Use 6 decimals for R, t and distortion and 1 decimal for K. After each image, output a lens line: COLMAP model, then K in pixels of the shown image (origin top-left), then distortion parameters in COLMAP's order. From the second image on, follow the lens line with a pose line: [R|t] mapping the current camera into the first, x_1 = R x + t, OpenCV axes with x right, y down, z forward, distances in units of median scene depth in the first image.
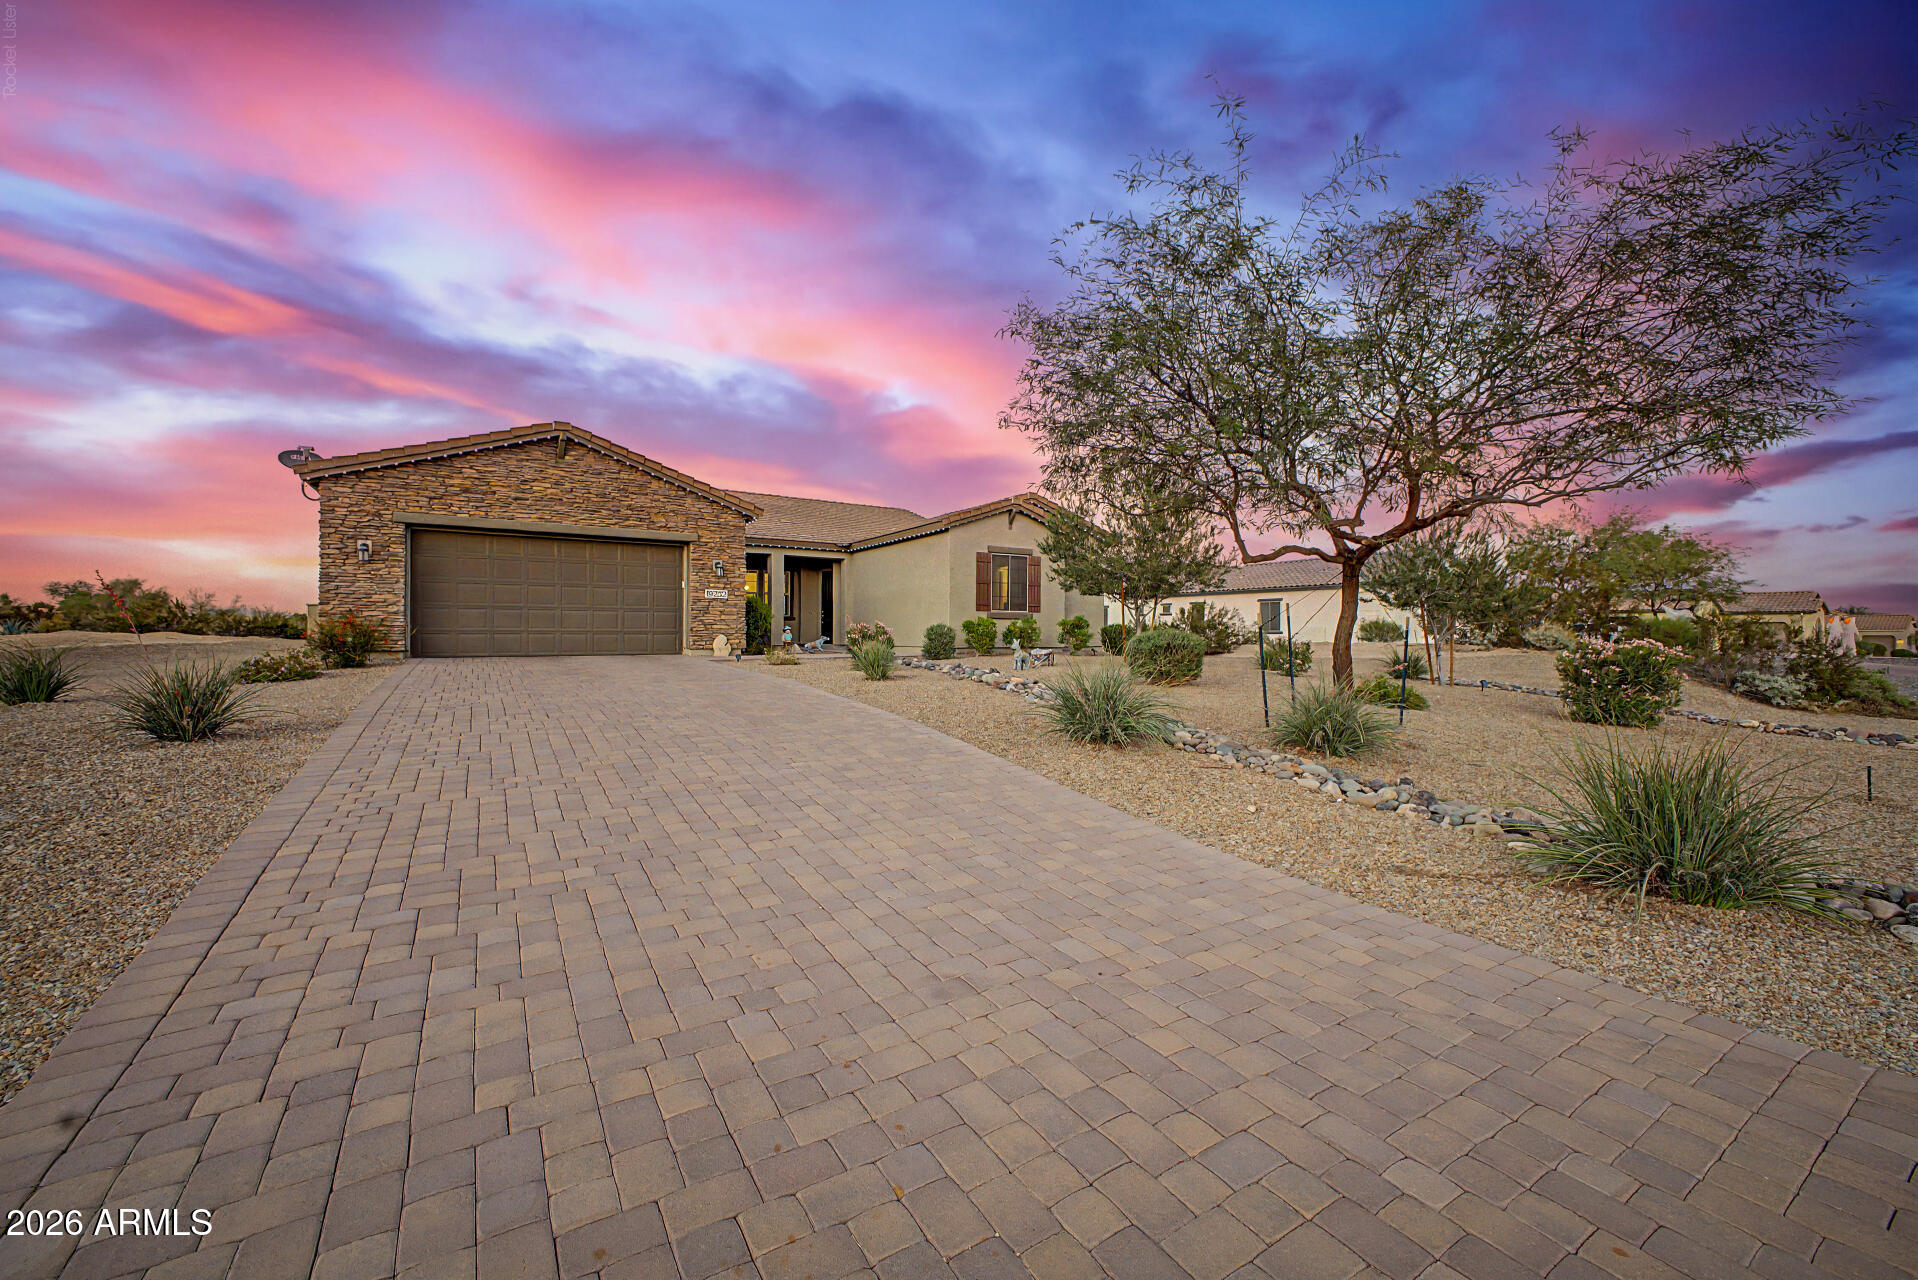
lens RADIAL K [[773.9, 0, 954.7], [0, 773.9, 632.3], [0, 0, 1]] dist [0.013690, 0.000042]
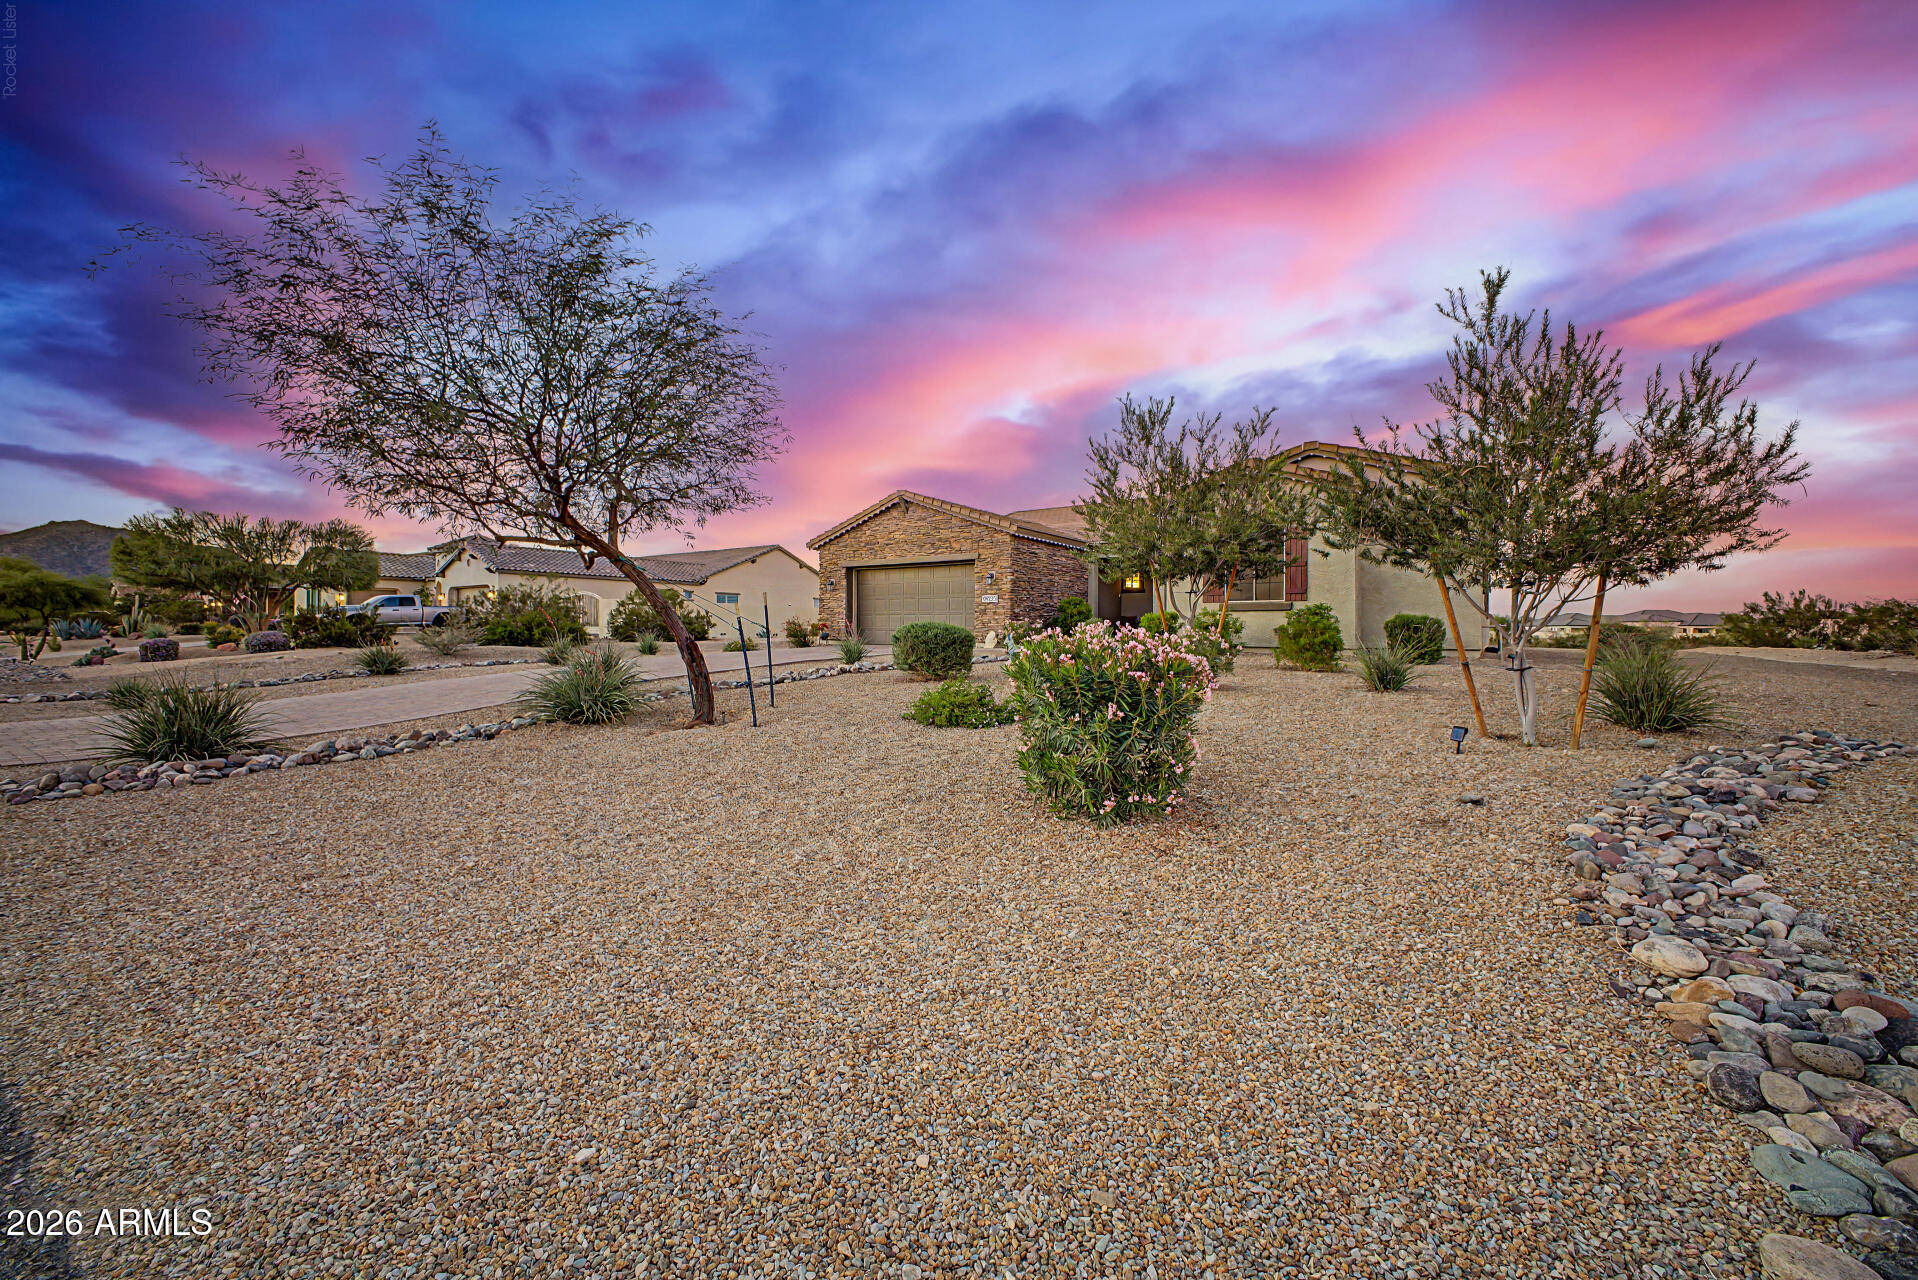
lens RADIAL K [[773.9, 0, 954.7], [0, 773.9, 632.3], [0, 0, 1]] dist [0.013690, 0.000042]
pose [[0.407506, -0.003240, -0.913197, 0.878716], [-0.002974, 0.999984, -0.004875, 0.012634], [0.913198, 0.004703, 0.407489, 0.460970]]
